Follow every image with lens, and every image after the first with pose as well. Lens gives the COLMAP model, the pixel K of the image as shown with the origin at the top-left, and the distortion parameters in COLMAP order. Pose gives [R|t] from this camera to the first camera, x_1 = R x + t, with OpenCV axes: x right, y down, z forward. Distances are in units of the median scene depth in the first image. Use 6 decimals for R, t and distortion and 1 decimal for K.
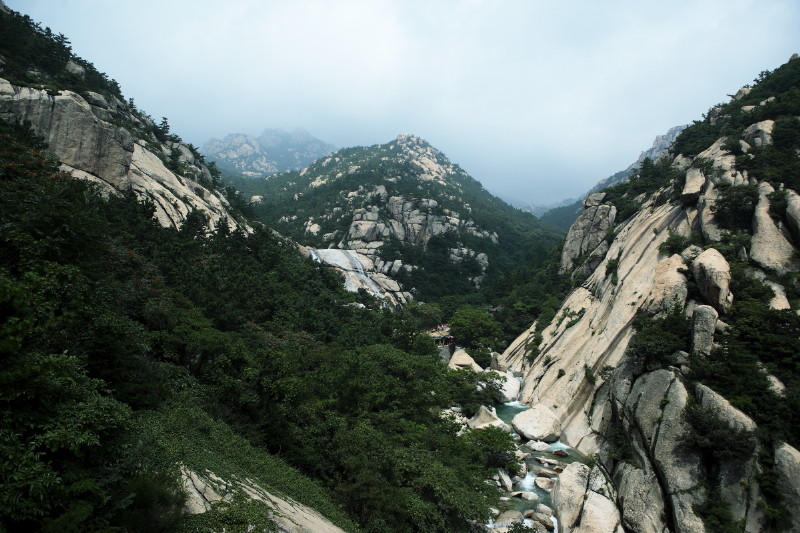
lens RADIAL K [[548.3, 0, 395.1], [0, 548.3, 271.7], [0, 0, 1]] dist [-0.093822, 0.070896]
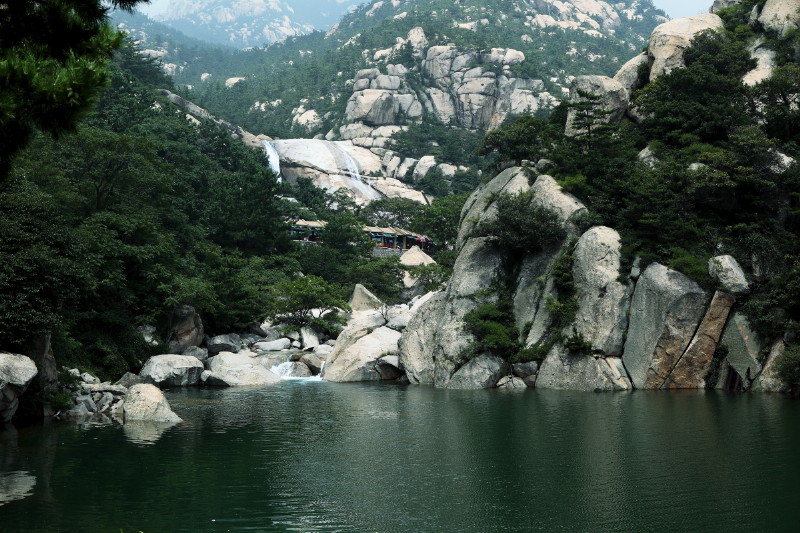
lens RADIAL K [[1114.9, 0, 401.4], [0, 1114.9, 265.8], [0, 0, 1]] dist [0.067982, 0.000000]
pose [[0.988358, -0.025457, -0.150003, 0.138285], [0.027951, 0.999504, 0.014540, 0.069287], [0.149559, -0.018563, 0.988579, -0.104833]]
